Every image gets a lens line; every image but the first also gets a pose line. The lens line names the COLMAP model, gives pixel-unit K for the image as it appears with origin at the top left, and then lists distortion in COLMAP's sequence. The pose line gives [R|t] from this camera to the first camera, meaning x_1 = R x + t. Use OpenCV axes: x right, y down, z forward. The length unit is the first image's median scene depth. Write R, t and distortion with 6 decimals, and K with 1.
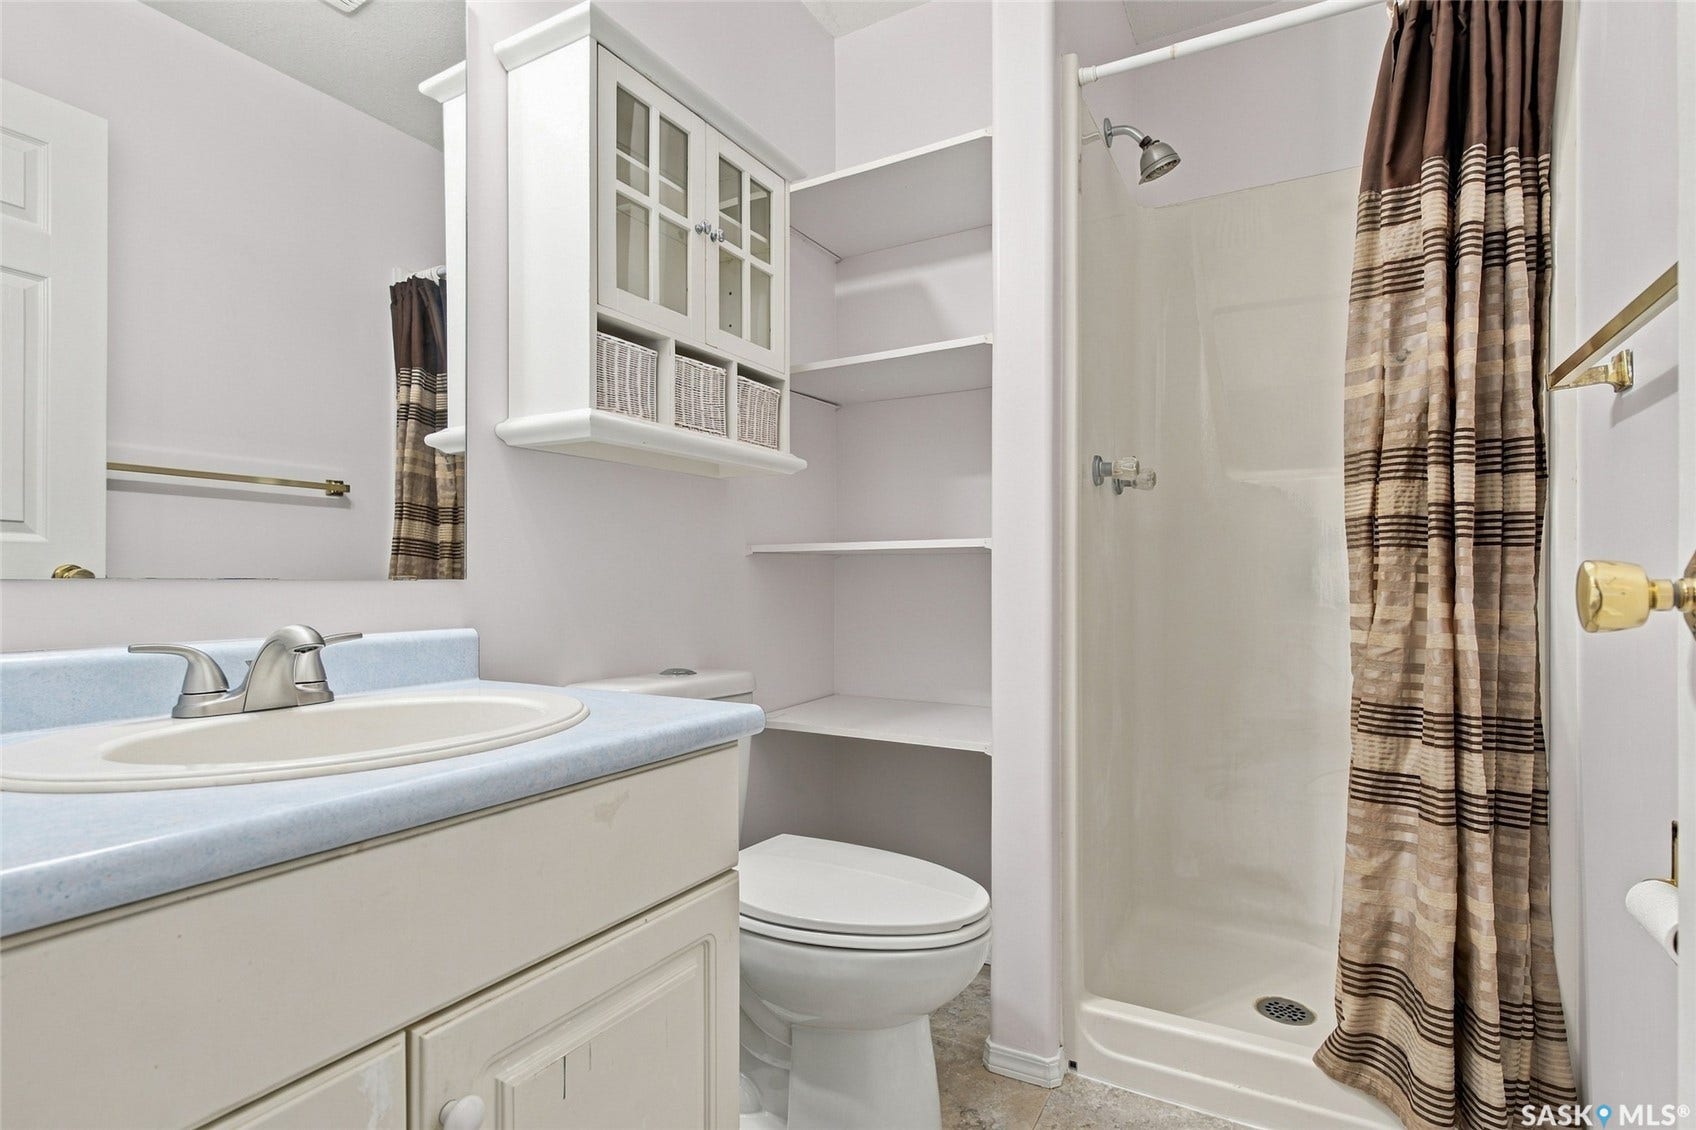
lens RADIAL K [[821.5, 0, 859.2], [0, 821.5, 611.3], [0, 0, 1]] dist [-0.006264, 0.001651]
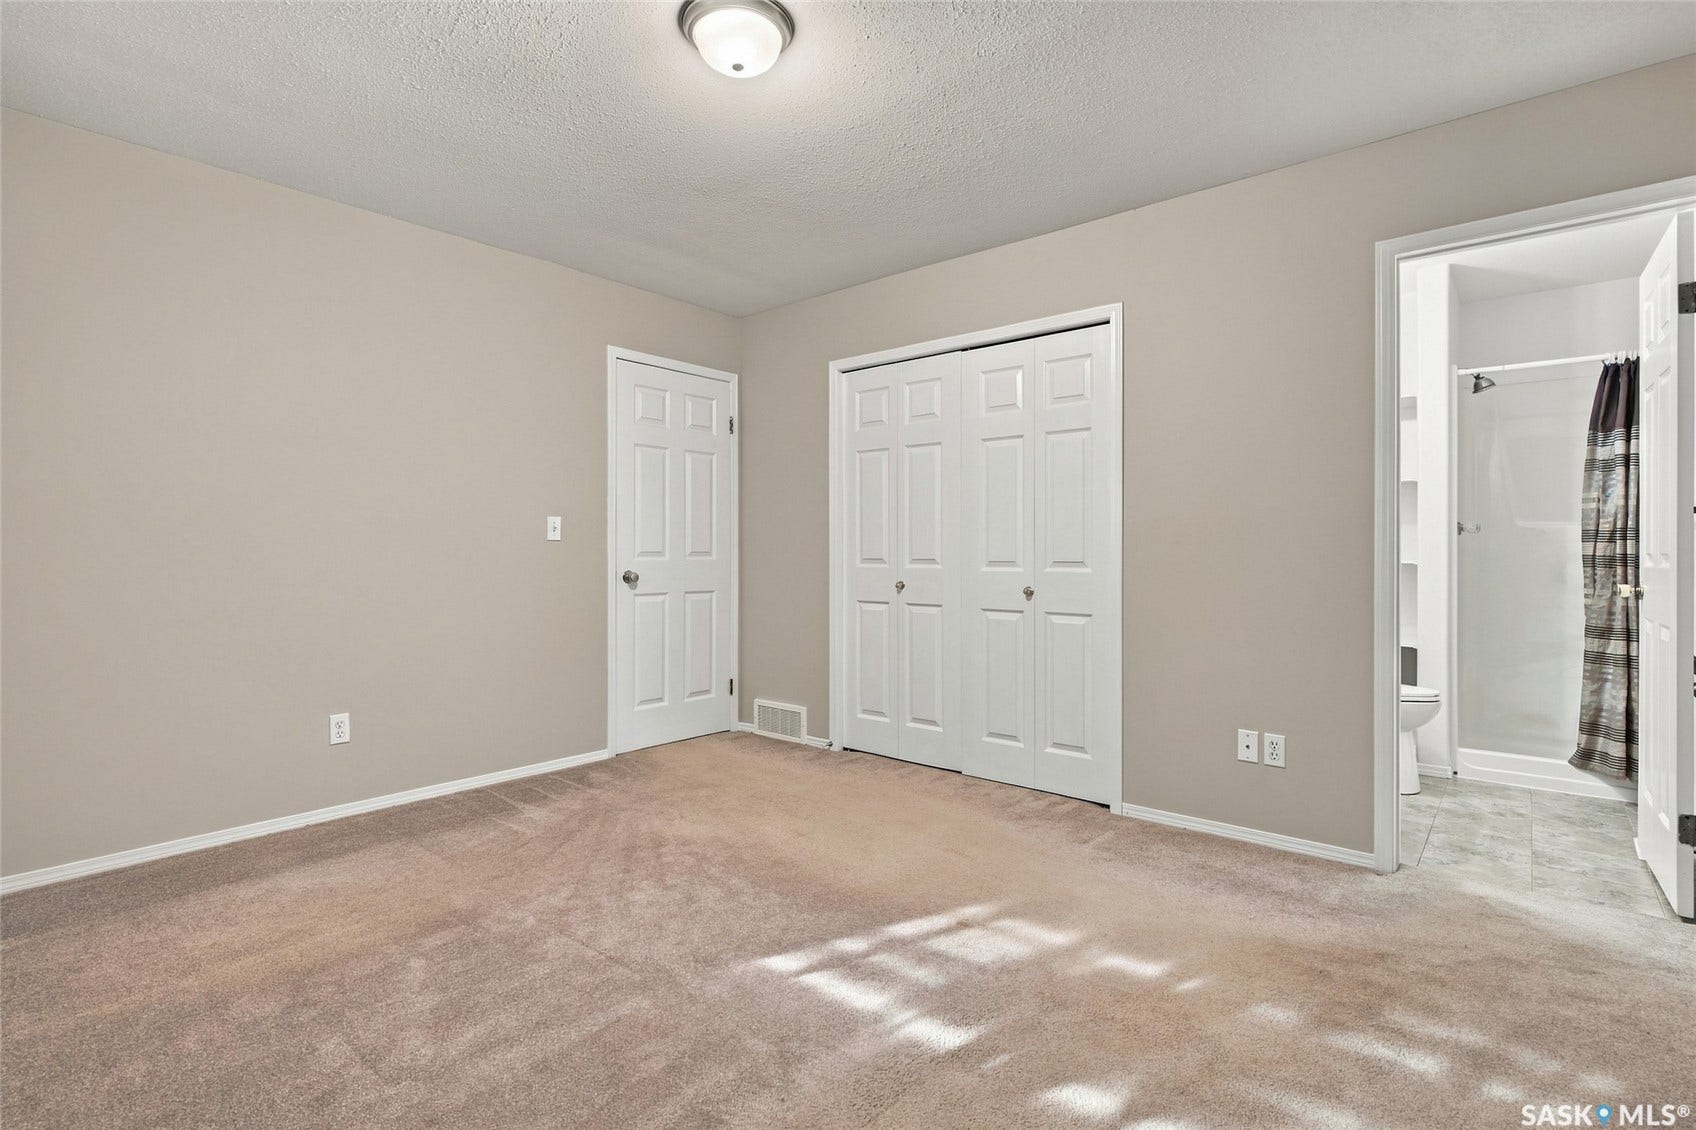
lens RADIAL K [[821.5, 0, 842.6], [0, 821.5, 577.1], [0, 0, 1]] dist [-0.006264, 0.001651]
pose [[0.981219, 0.003330, -0.192870, -1.254573], [-0.004020, 0.999987, -0.003184, -0.028959], [0.192857, 0.003900, 0.981219, -2.076093]]
